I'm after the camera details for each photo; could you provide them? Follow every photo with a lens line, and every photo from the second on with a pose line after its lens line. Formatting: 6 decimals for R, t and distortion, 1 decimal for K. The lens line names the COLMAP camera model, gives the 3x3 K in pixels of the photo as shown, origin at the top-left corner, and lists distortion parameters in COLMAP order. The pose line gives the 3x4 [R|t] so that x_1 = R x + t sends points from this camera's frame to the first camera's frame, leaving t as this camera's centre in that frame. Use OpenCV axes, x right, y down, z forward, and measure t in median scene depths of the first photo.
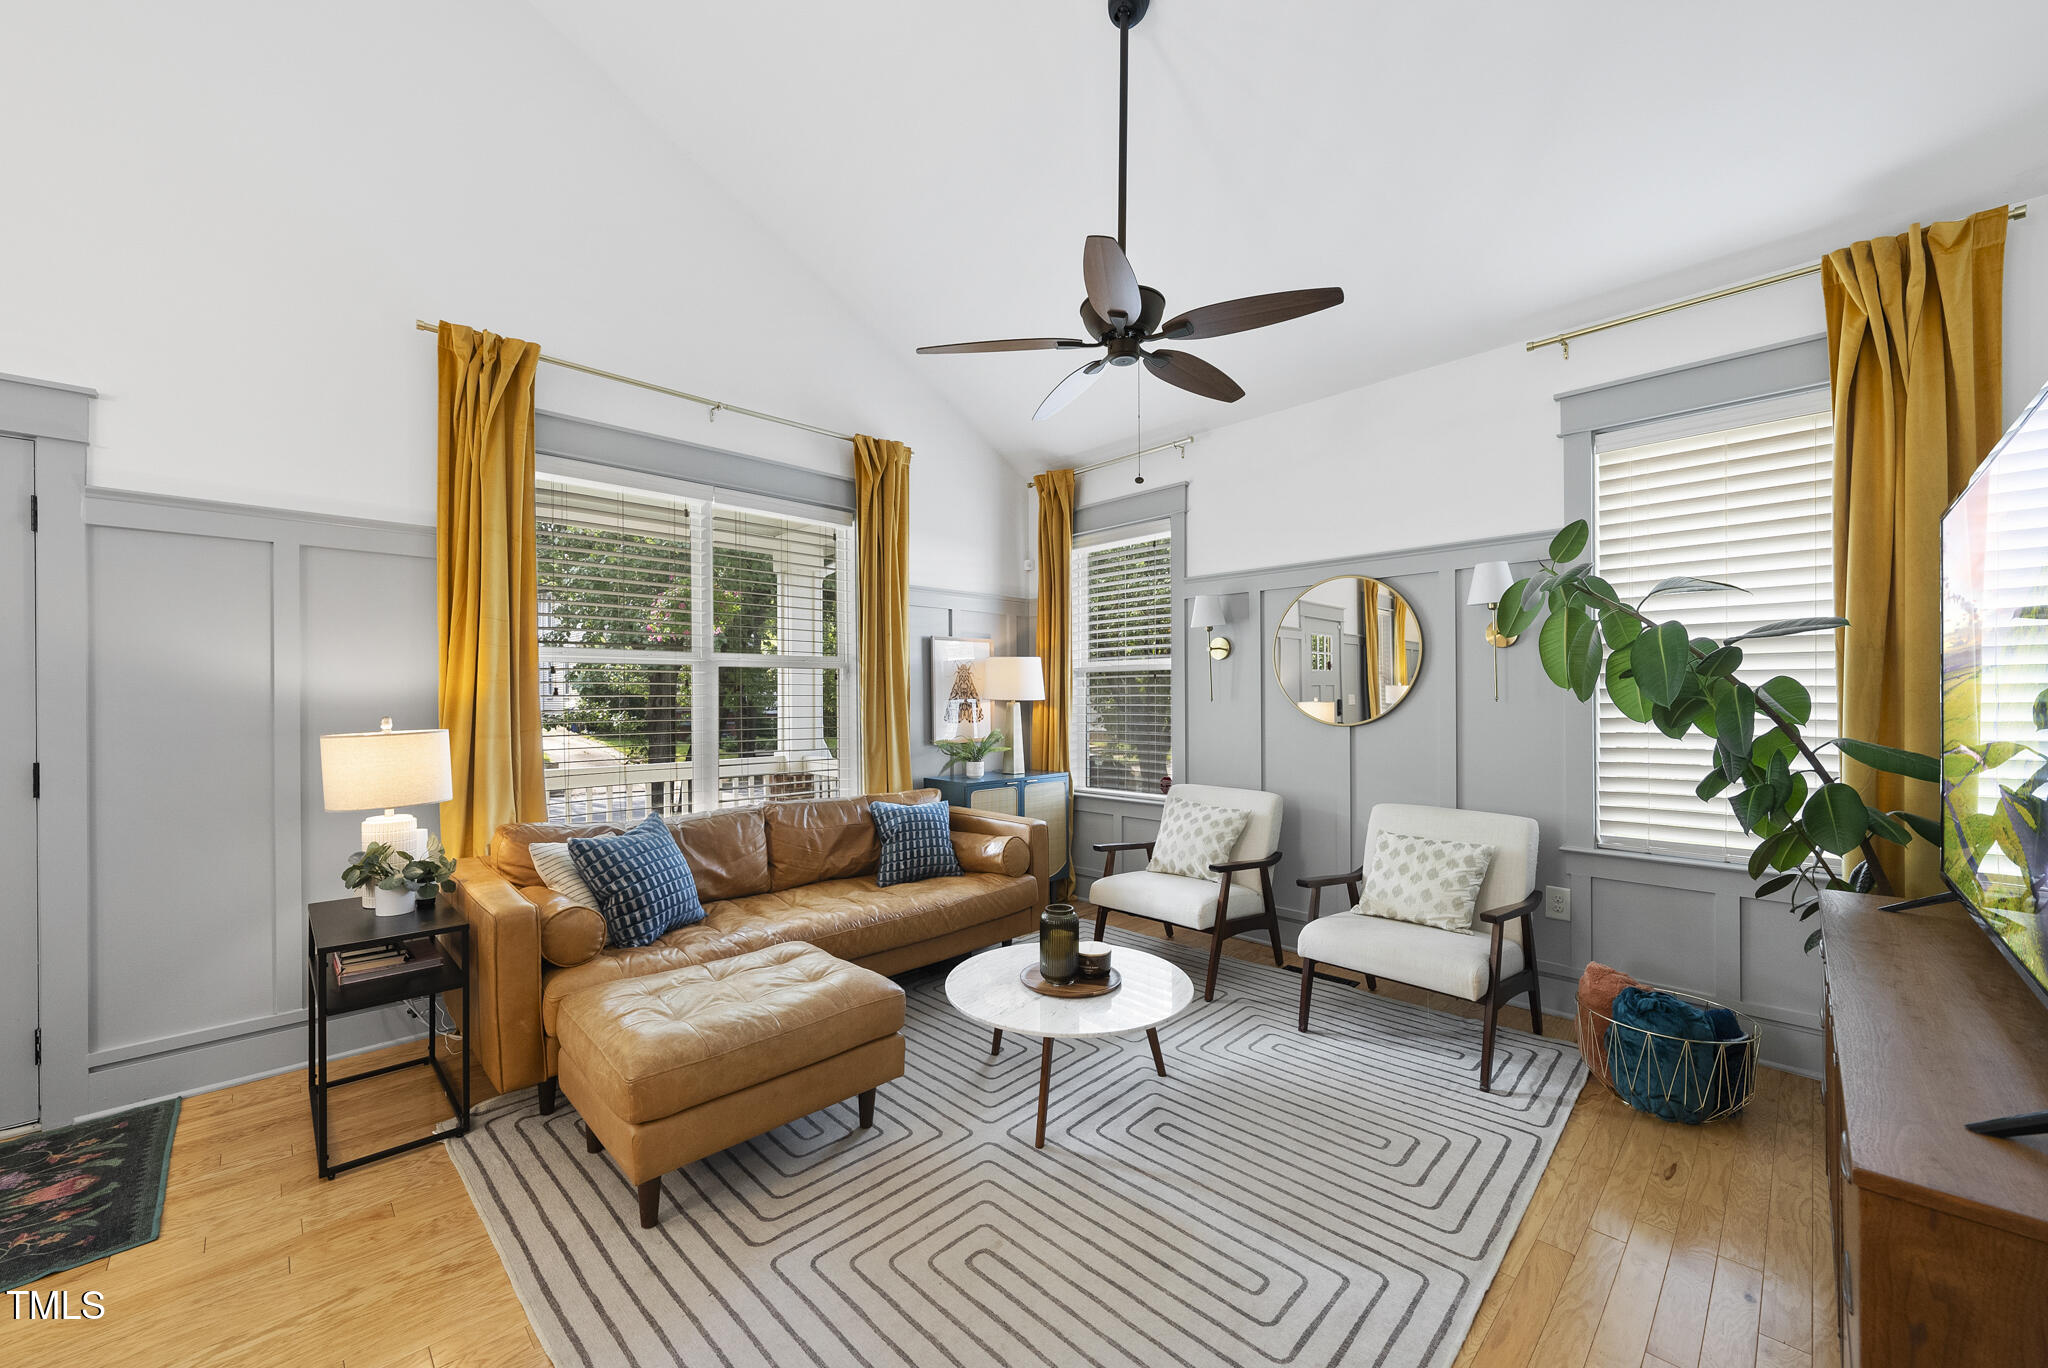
lens RADIAL K [[773.7, 0, 1031.0], [0, 773.7, 695.7], [0, 0, 1]] dist [-0.008474, 0.001708]
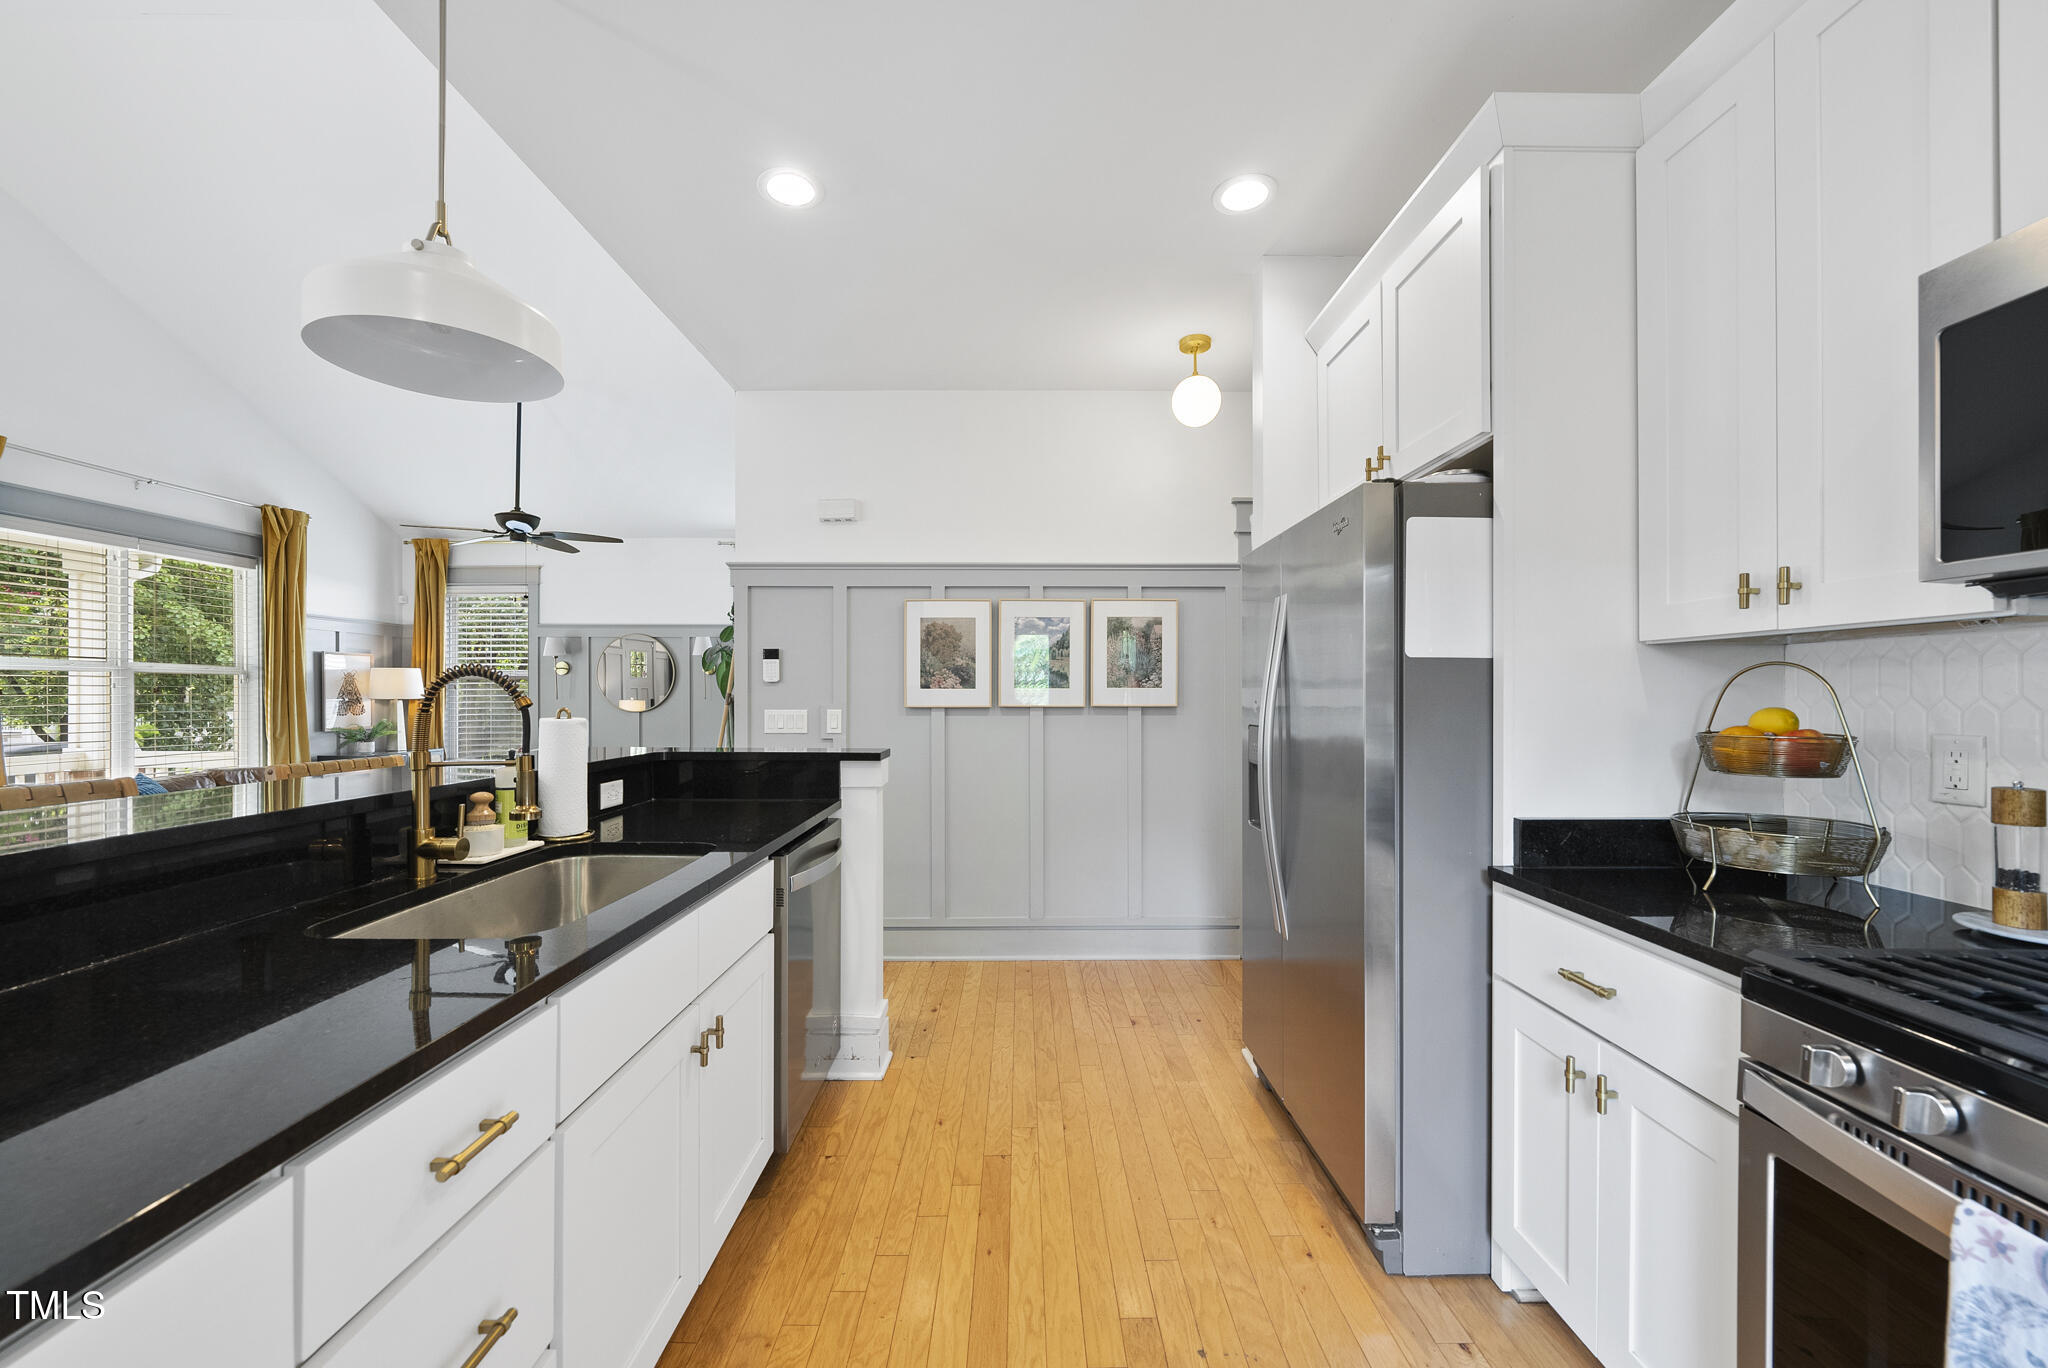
lens RADIAL K [[773.7, 0, 1031.9], [0, 773.7, 693.0], [0, 0, 1]] dist [-0.008474, 0.001708]
pose [[0.695929, 0.005417, 0.718090, -0.403858], [-0.003768, 0.999985, -0.003891, -0.006503], [-0.718100, 0.000002, 0.695940, -1.456844]]
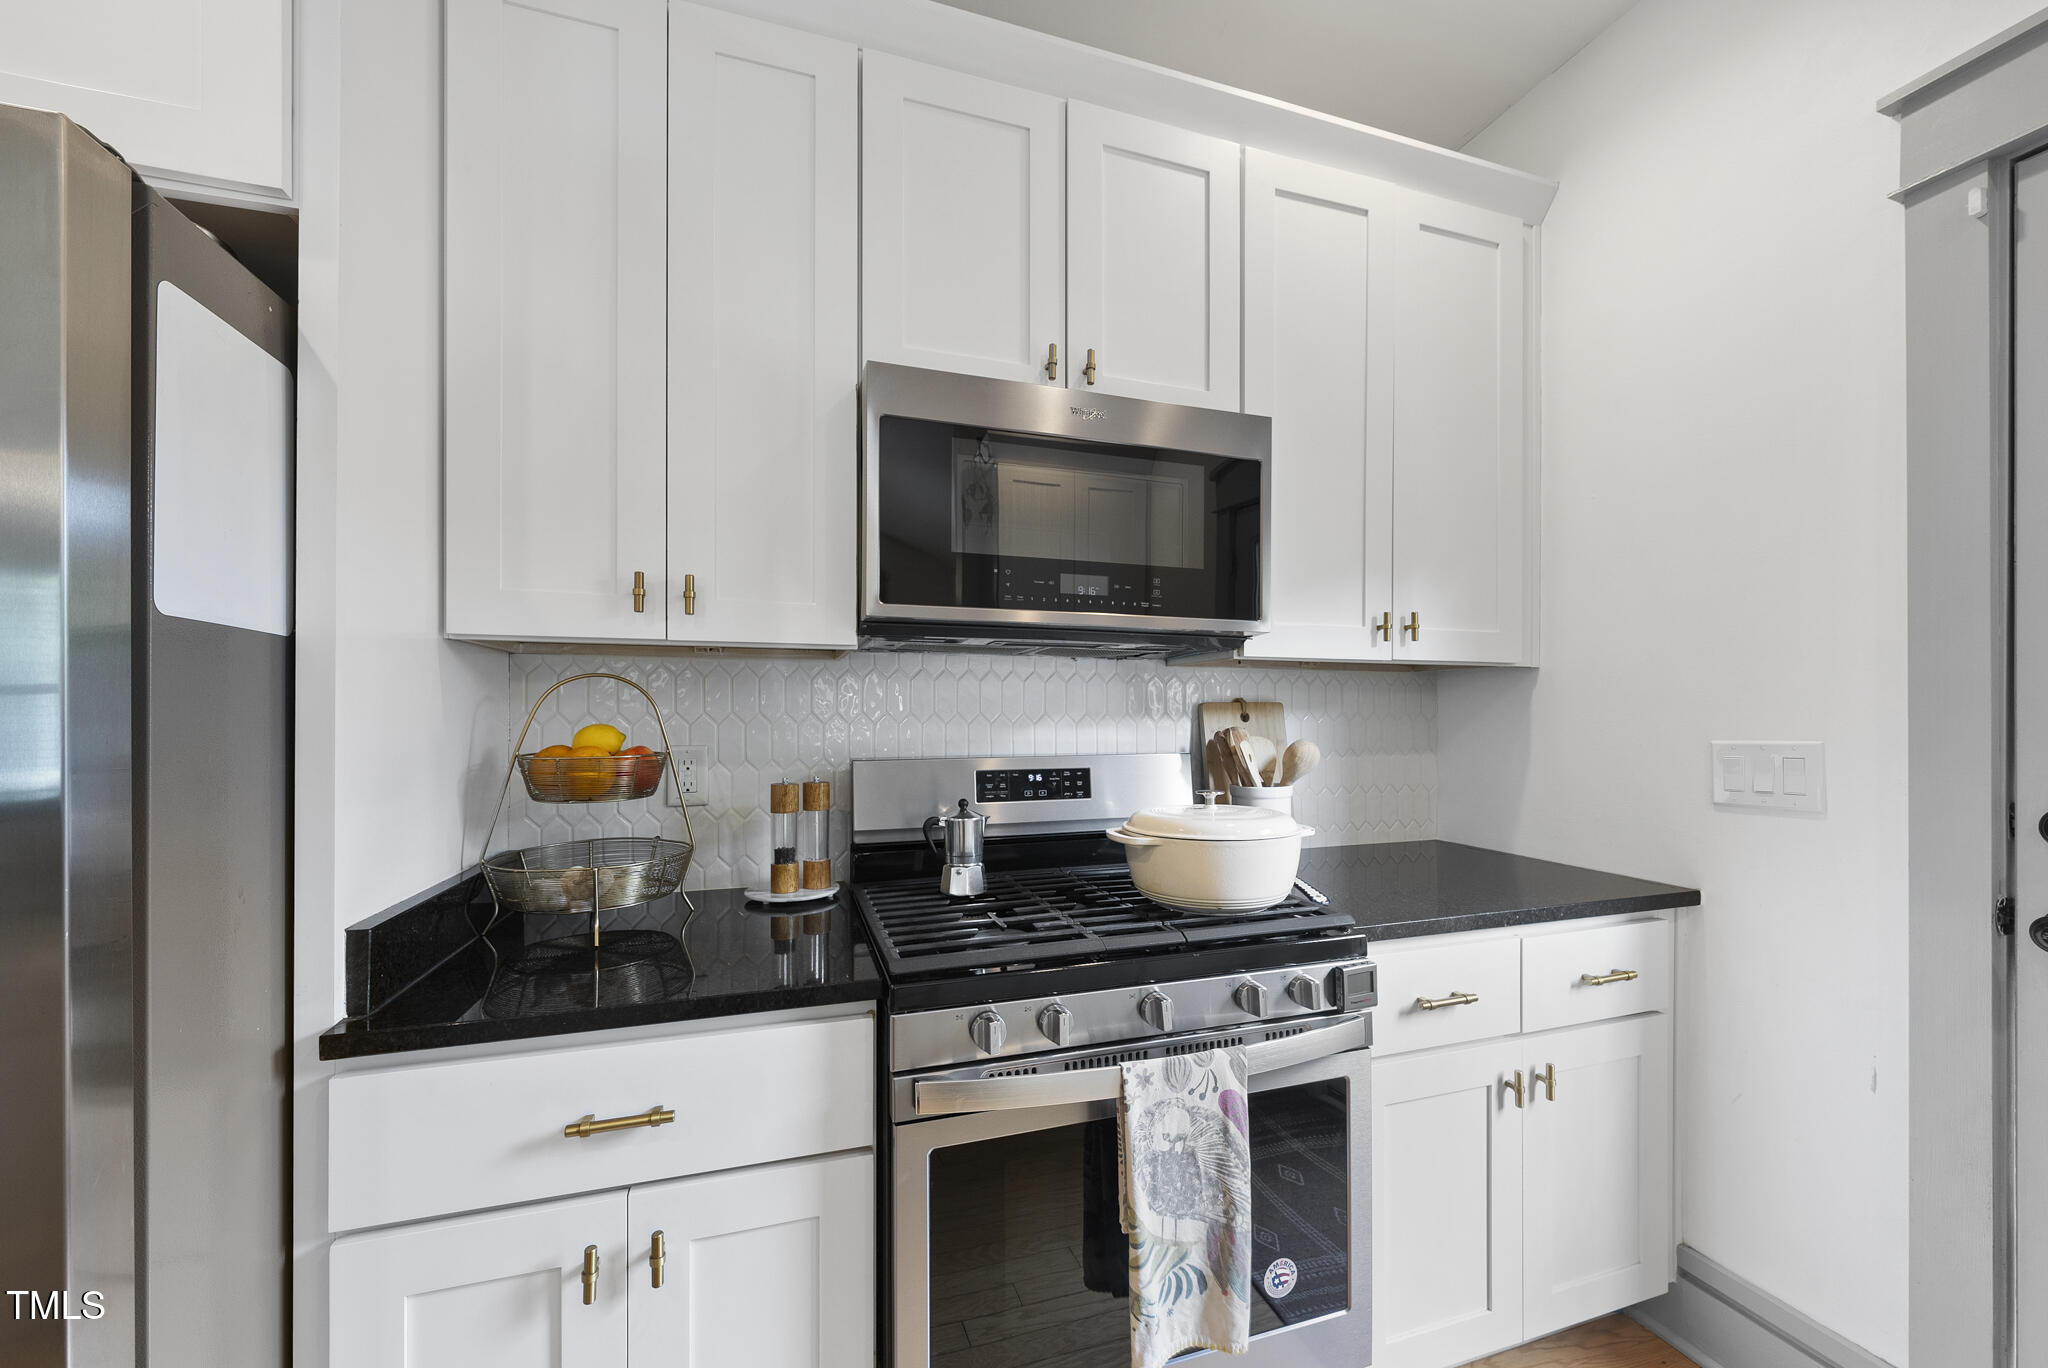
lens RADIAL K [[773.7, 0, 1023.8], [0, 773.7, 713.0], [0, 0, 1]] dist [-0.008474, 0.001708]
pose [[-0.889486, 0.003747, 0.456946, -0.110092], [0.002155, 0.999990, -0.004006, -0.004831], [-0.456957, -0.002578, -0.889485, -1.133468]]
